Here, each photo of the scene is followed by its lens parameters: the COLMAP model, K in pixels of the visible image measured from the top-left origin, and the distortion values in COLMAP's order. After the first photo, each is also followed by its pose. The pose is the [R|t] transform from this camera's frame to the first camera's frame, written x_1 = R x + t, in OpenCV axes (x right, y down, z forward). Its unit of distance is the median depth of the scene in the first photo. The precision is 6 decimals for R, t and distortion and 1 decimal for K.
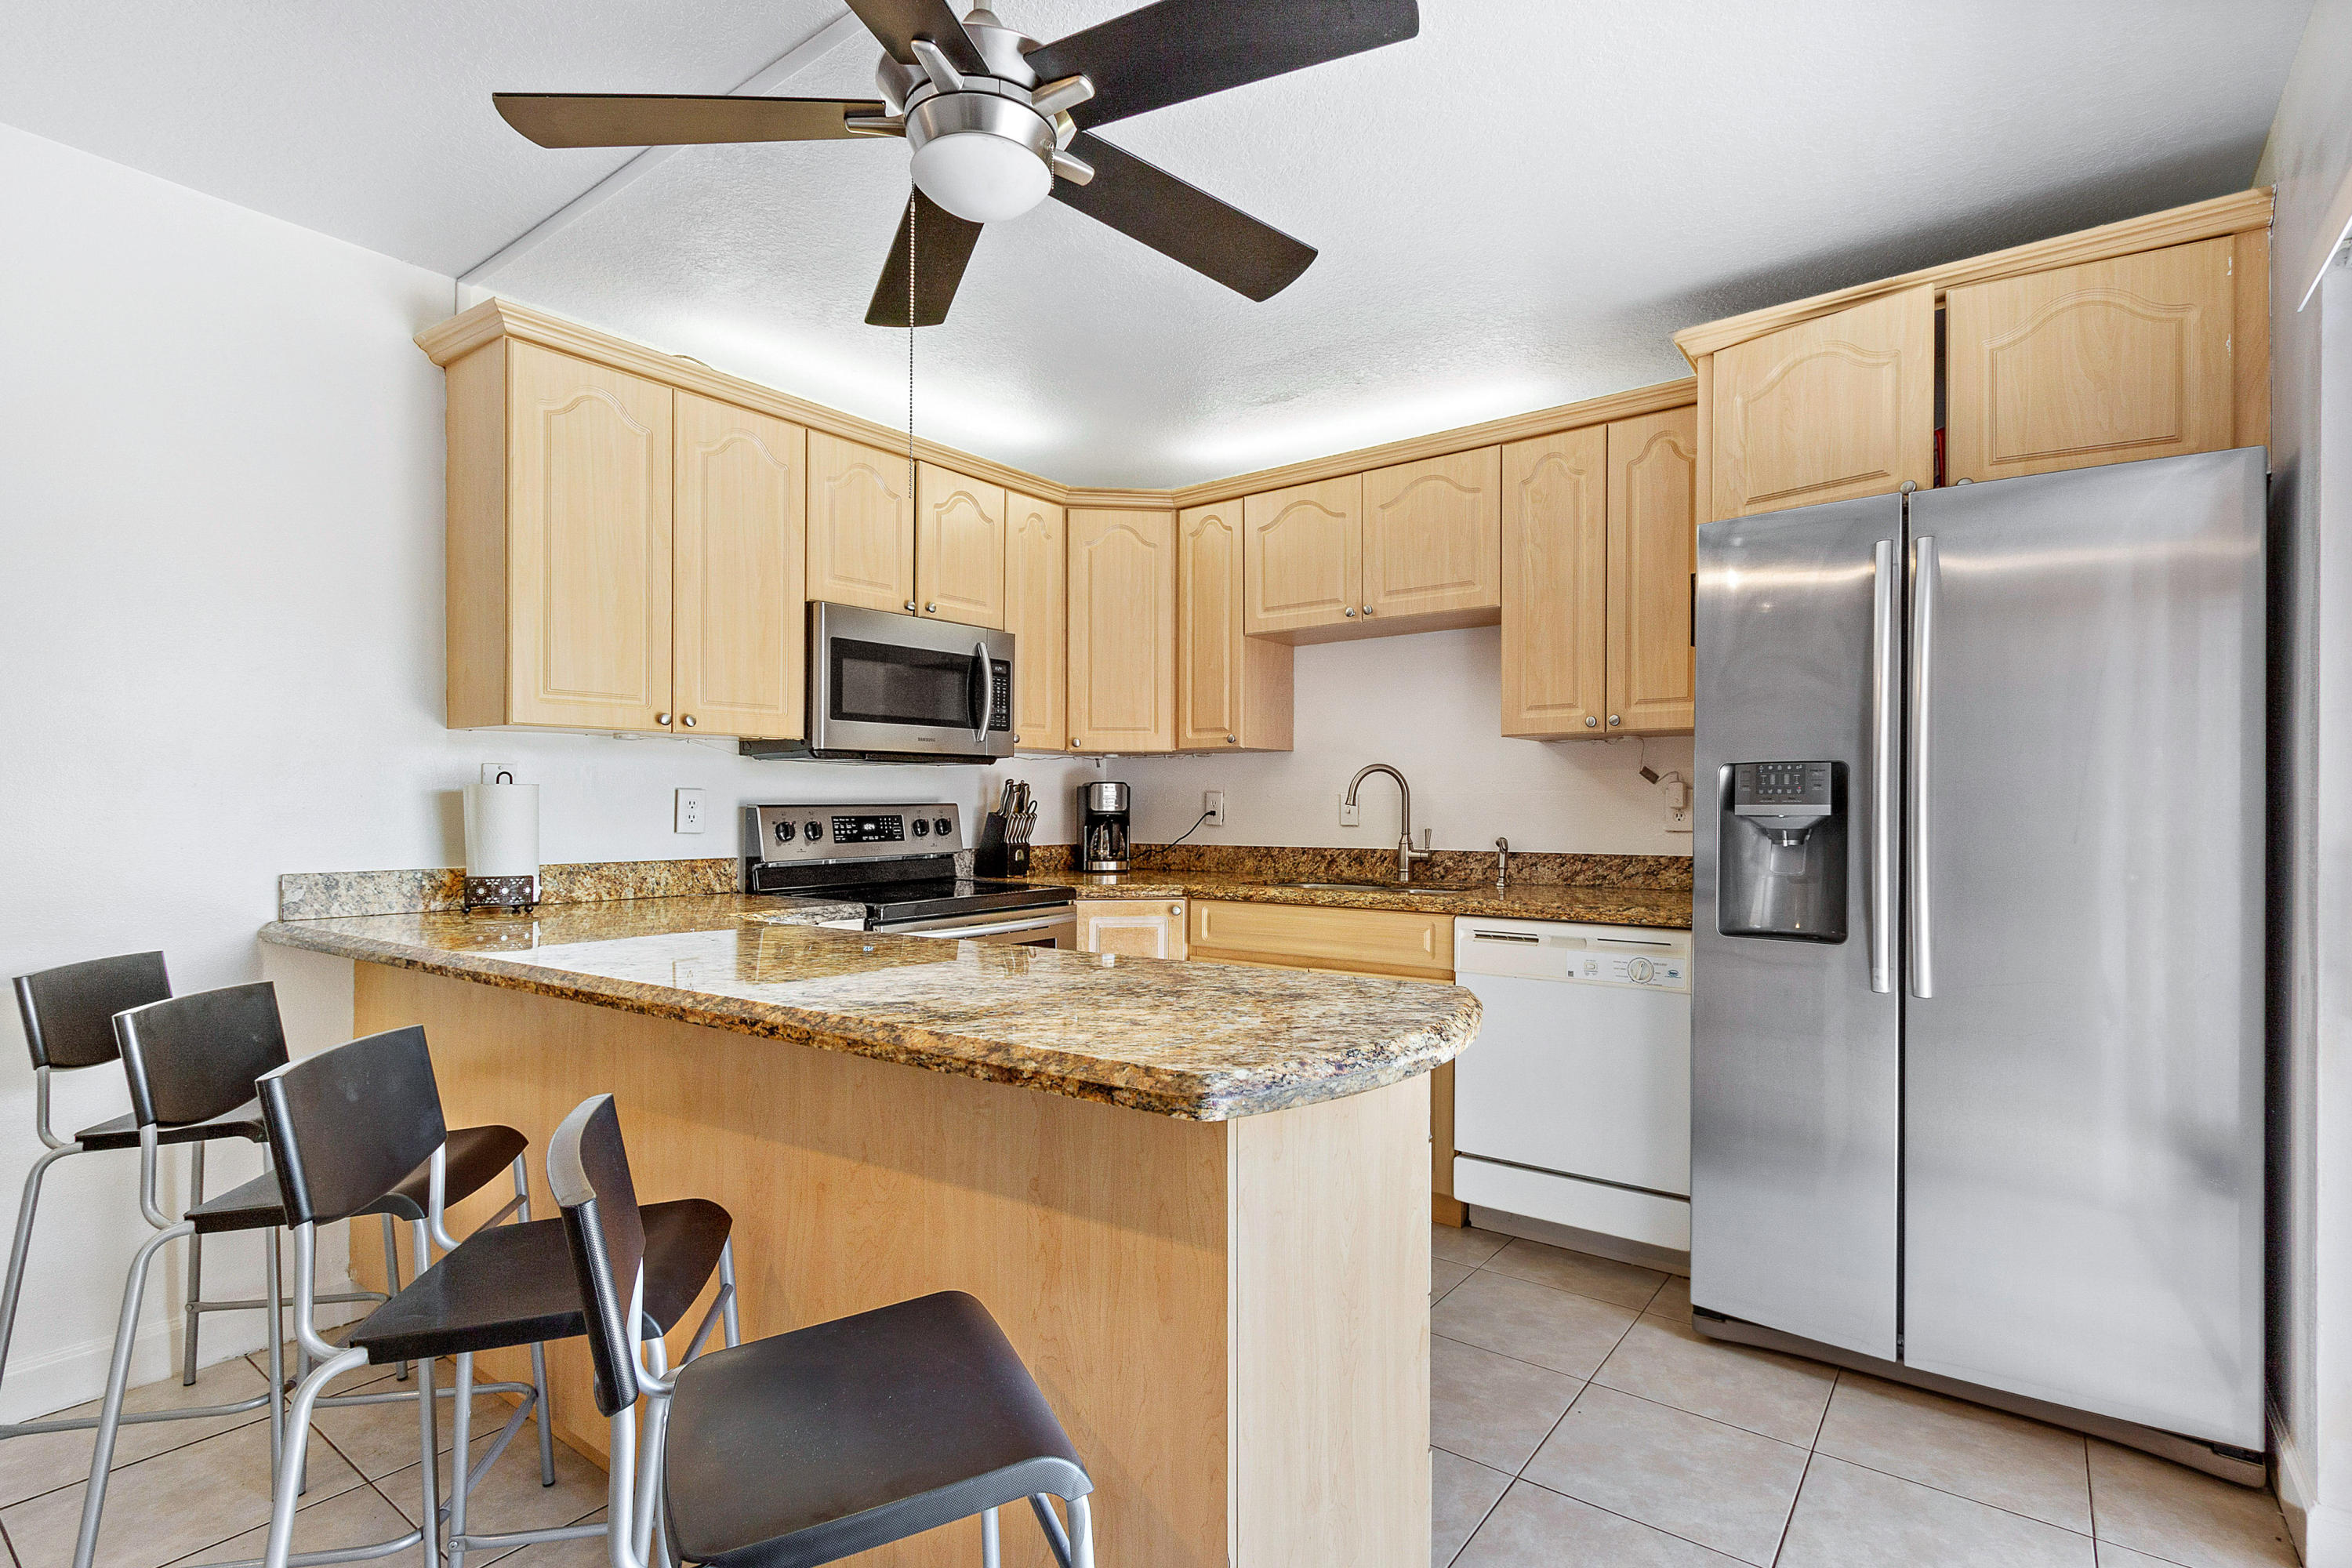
lens RADIAL K [[1084.0, 0, 1212.6], [0, 1084.0, 802.4], [0, 0, 1]] dist [0.002763, -0.002016]
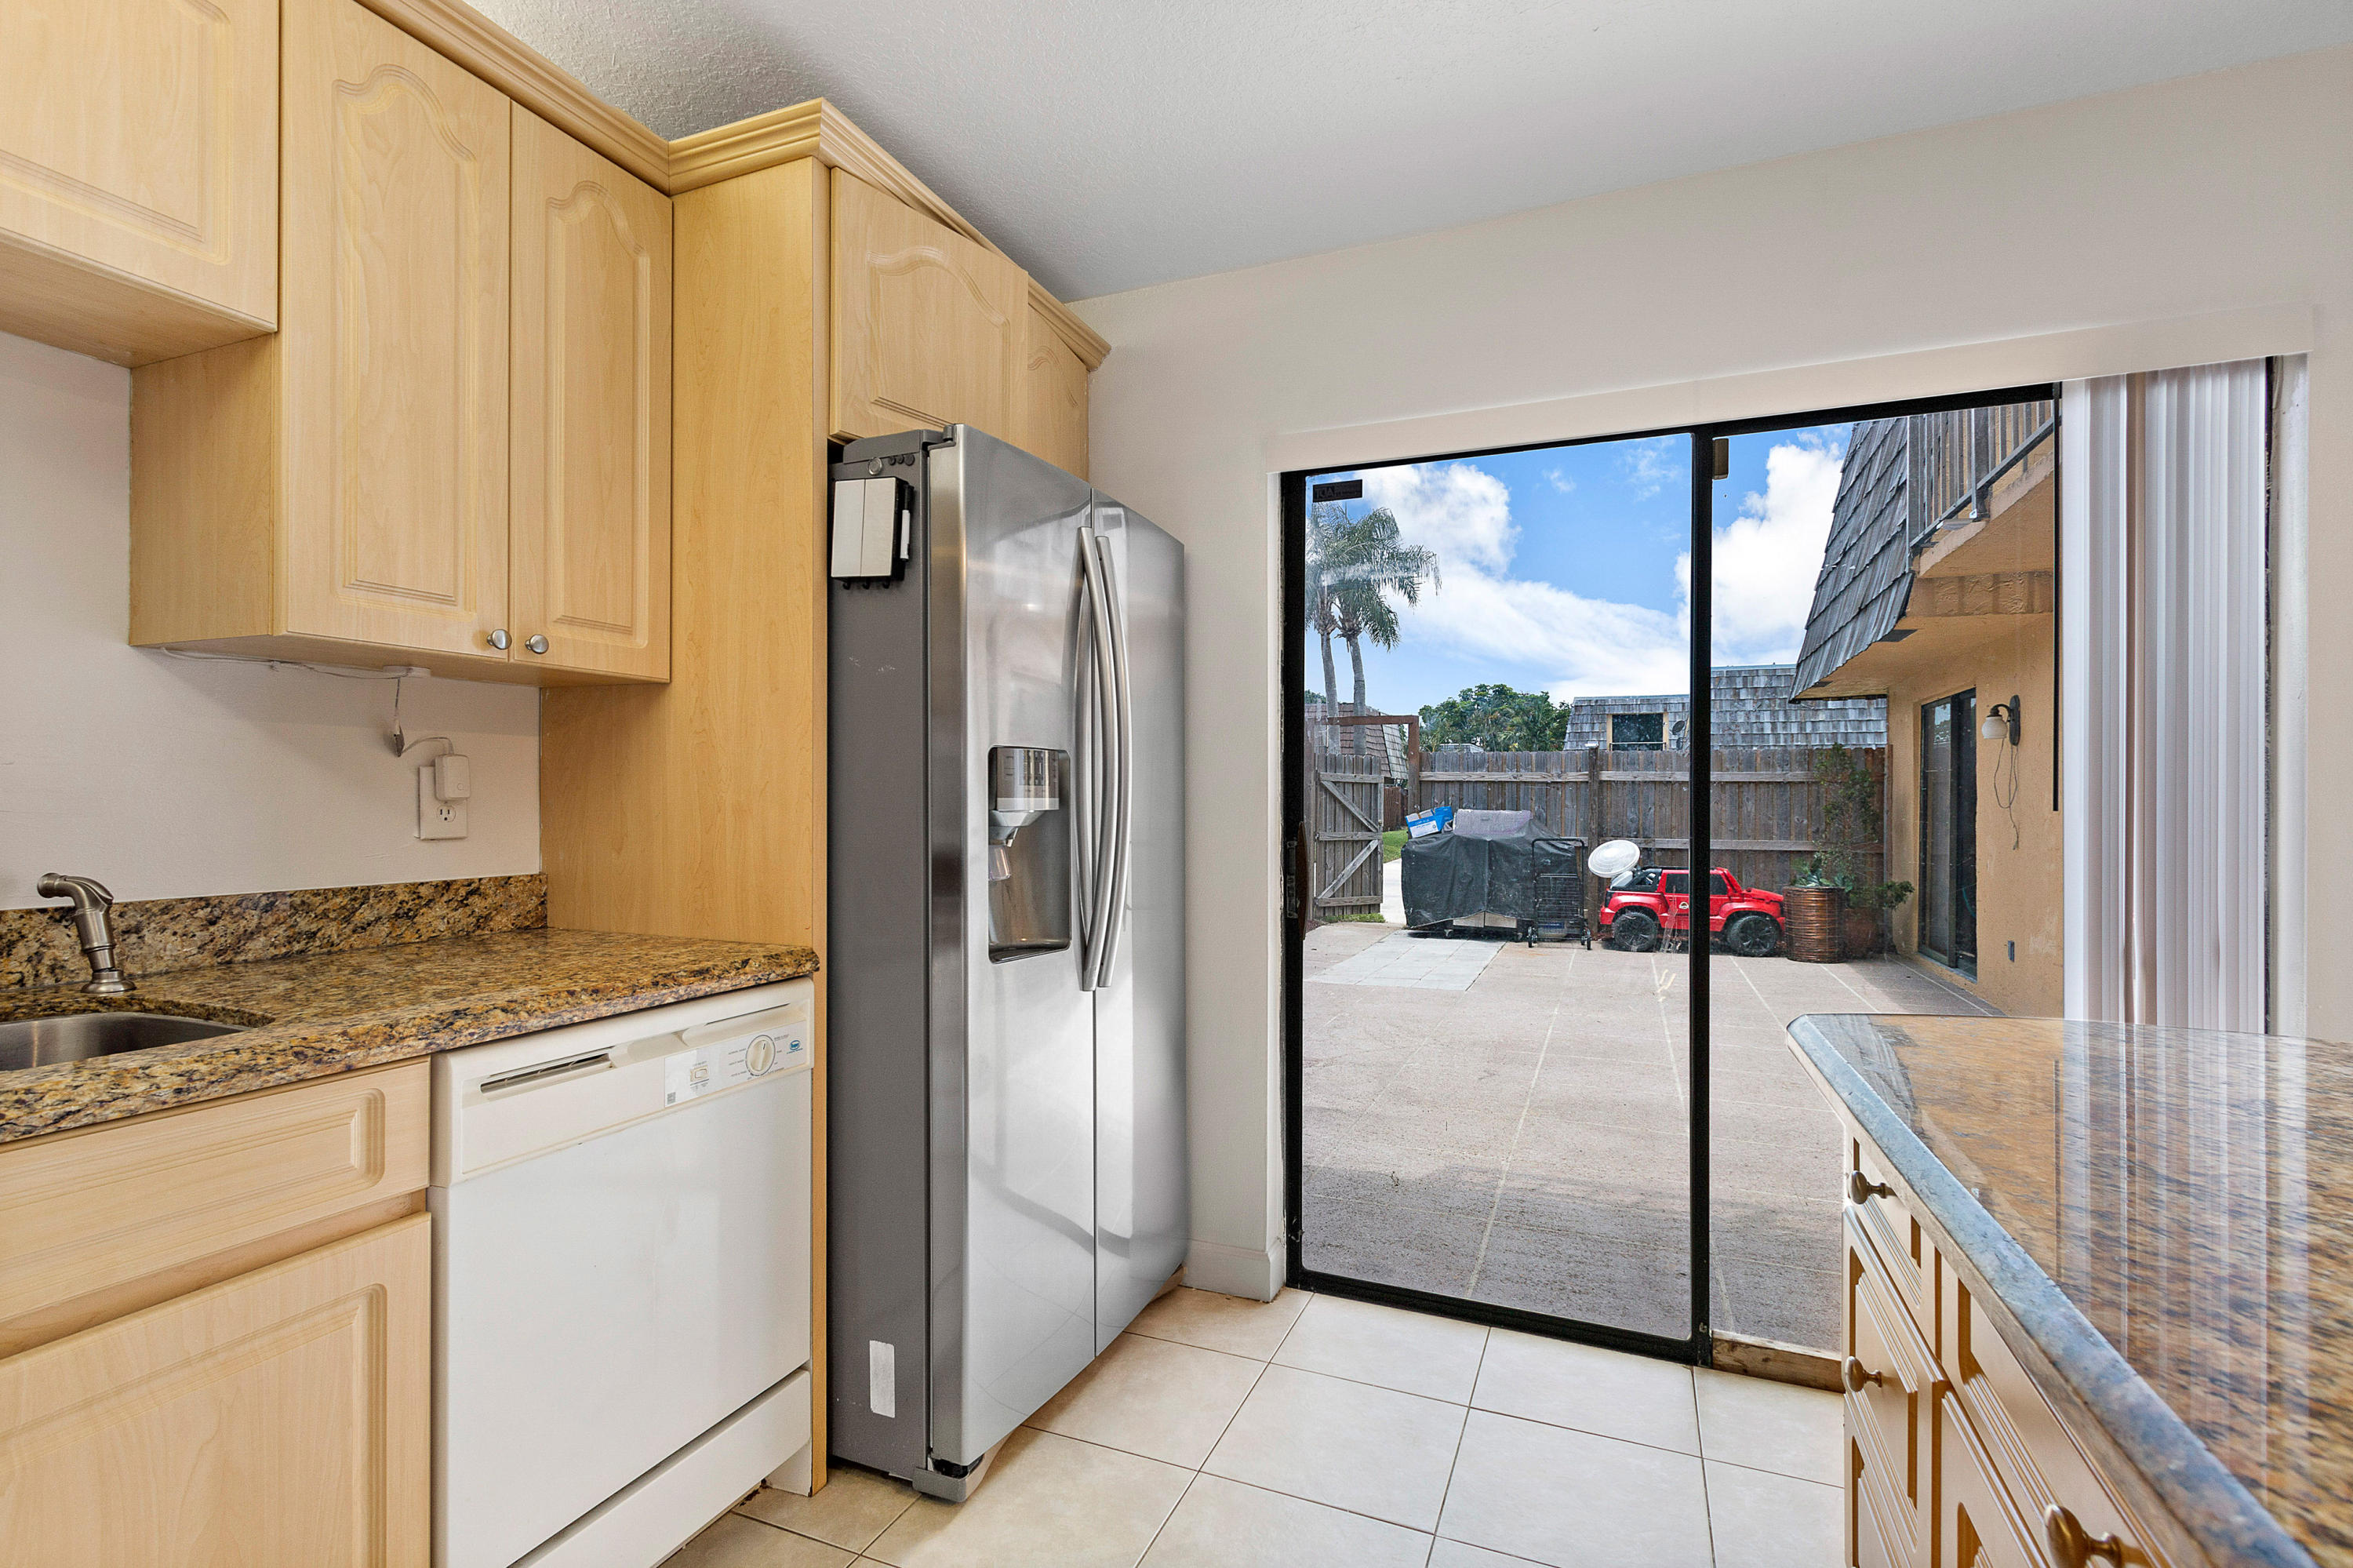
lens RADIAL K [[1084.5, 0, 1163.8], [0, 1084.5, 794.6], [0, 0, 1]] dist [0.002763, -0.002016]
pose [[-0.224230, 0.000503, 0.974536, -0.236580], [-0.009664, 0.999950, -0.002740, 0.000782], [-0.974488, -0.010032, -0.224214, 0.767933]]
